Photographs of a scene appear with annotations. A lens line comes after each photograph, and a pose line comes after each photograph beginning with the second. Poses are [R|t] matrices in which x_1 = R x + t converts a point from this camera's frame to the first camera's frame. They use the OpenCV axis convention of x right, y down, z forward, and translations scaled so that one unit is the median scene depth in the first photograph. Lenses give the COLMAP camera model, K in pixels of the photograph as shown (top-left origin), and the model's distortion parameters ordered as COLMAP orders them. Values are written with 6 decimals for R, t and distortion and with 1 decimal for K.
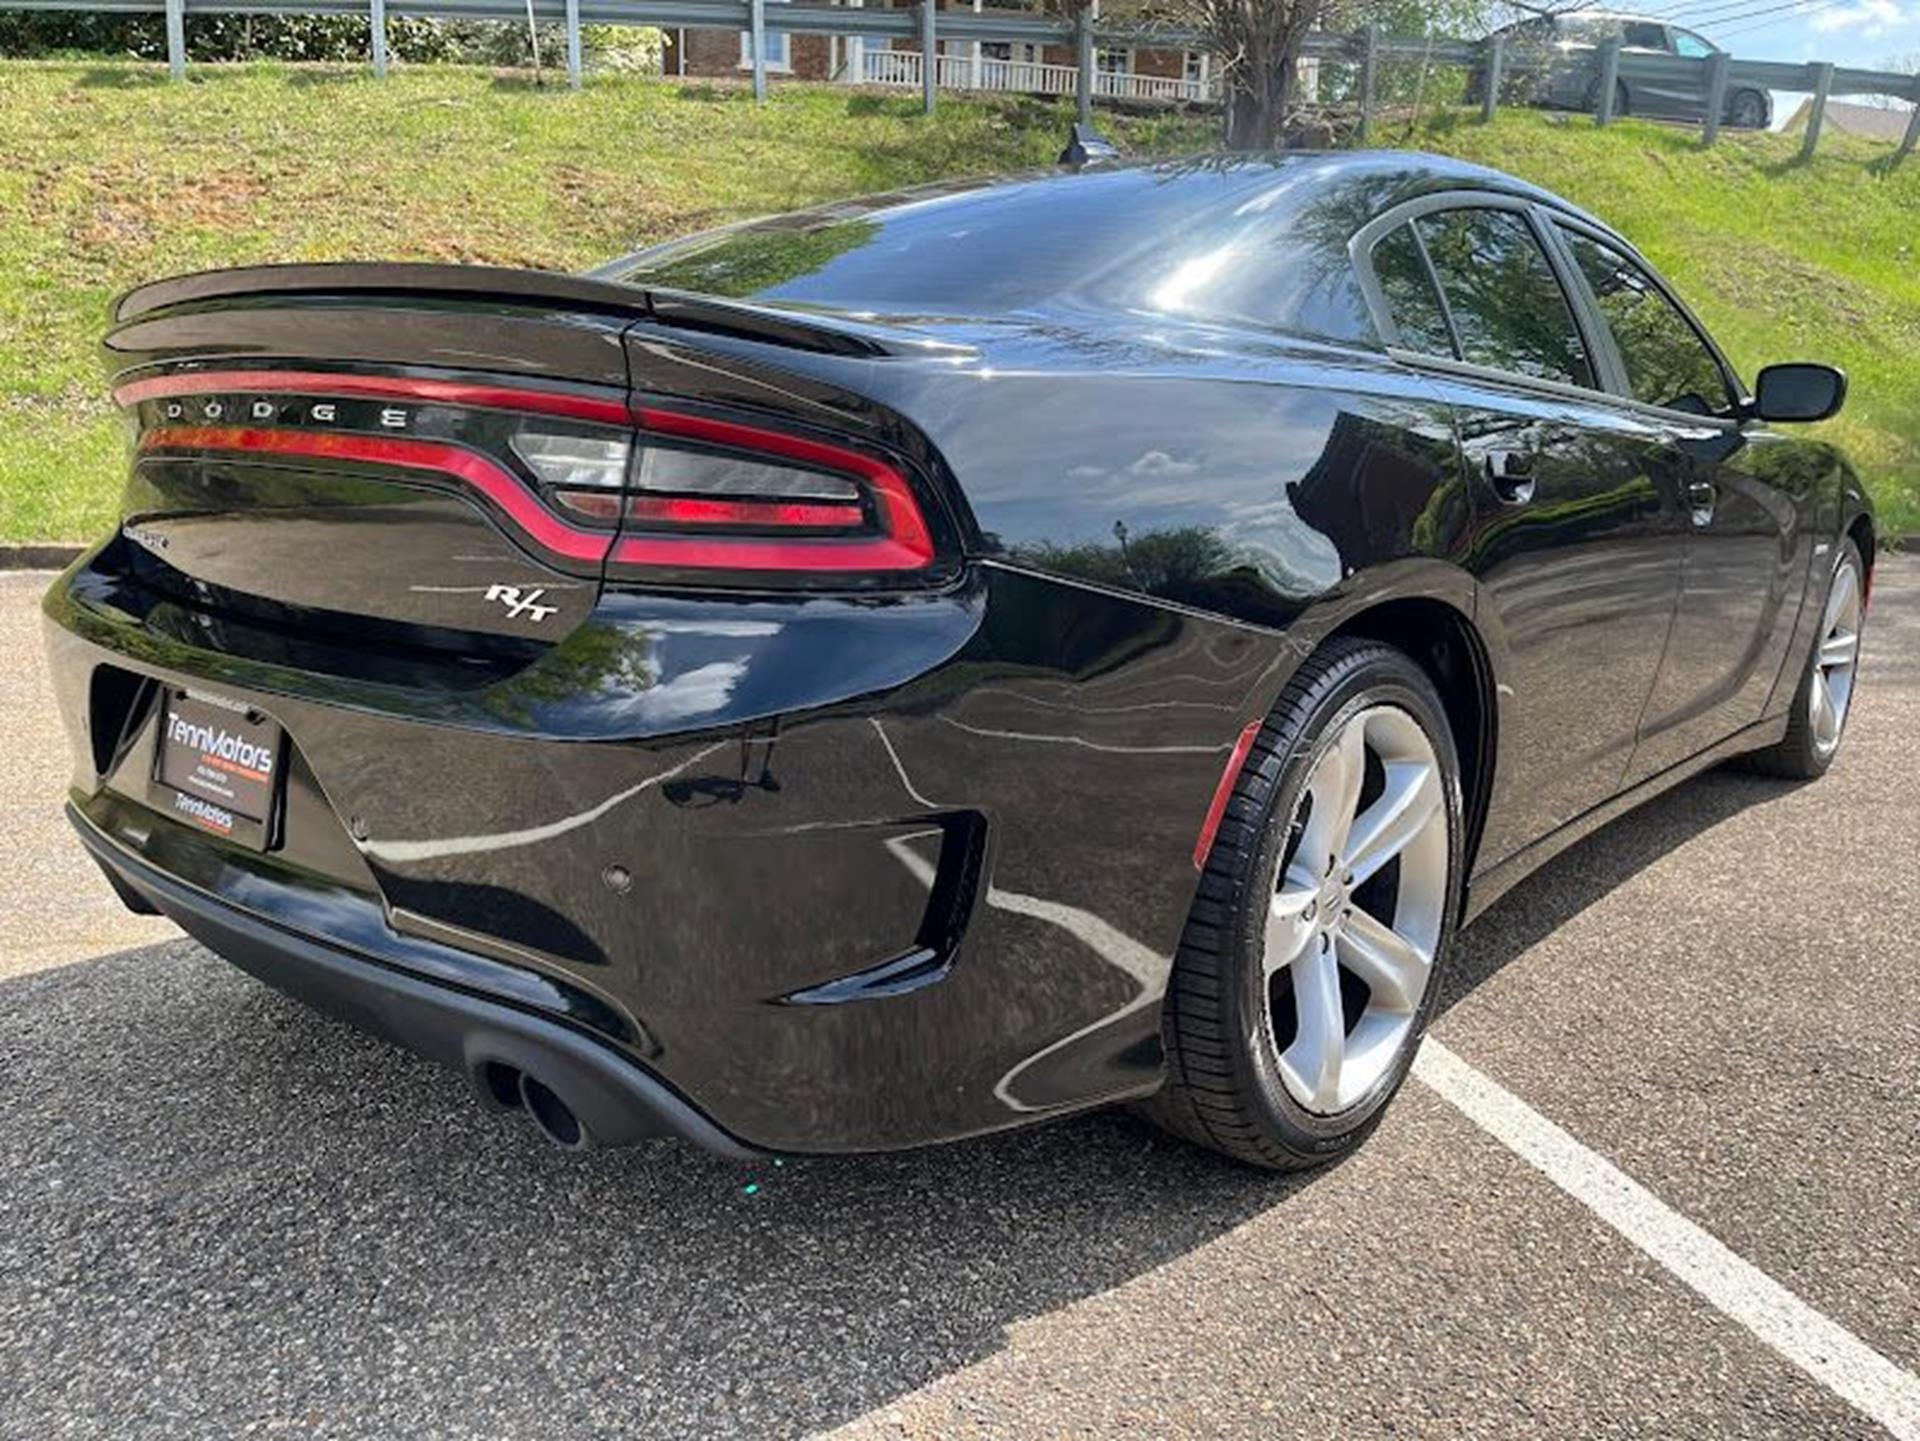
lens RADIAL K [[1386.1, 0, 969.3], [0, 1386.1, 728.0], [0, 0, 1]] dist [0.007769, 0.001096]
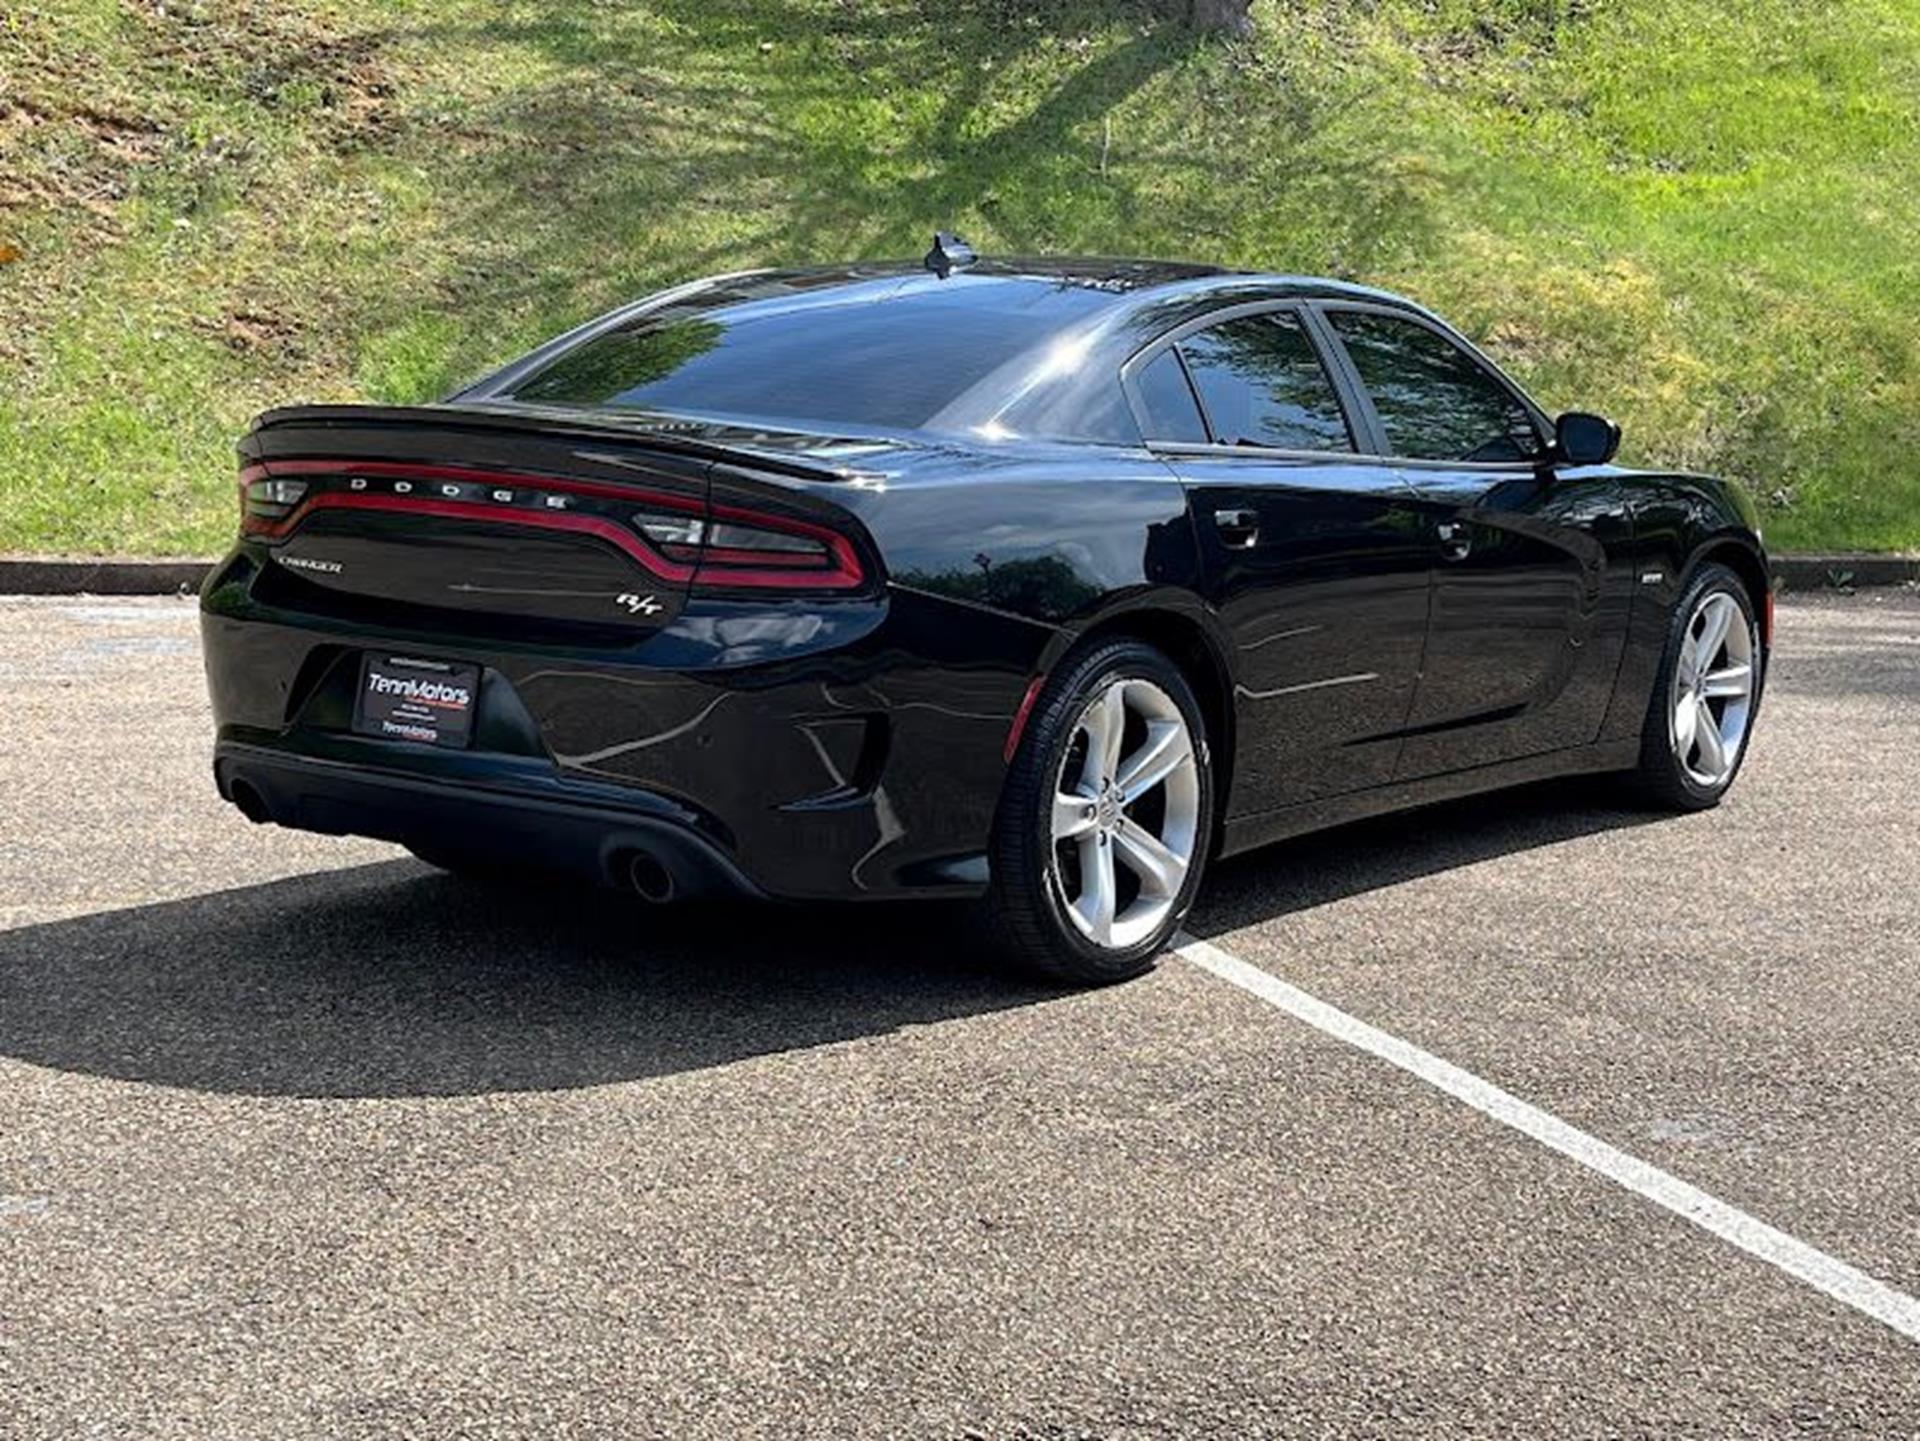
lens RADIAL K [[2884.5, 0, 958.9], [0, 2884.5, 718.1], [0, 0, 1]] dist [0.045294, 0.000000]
pose [[0.997324, 0.002795, 0.073055, -0.128809], [0.002680, 0.997199, -0.074742, 0.260582], [-0.073059, 0.074737, 0.994523, -2.120045]]
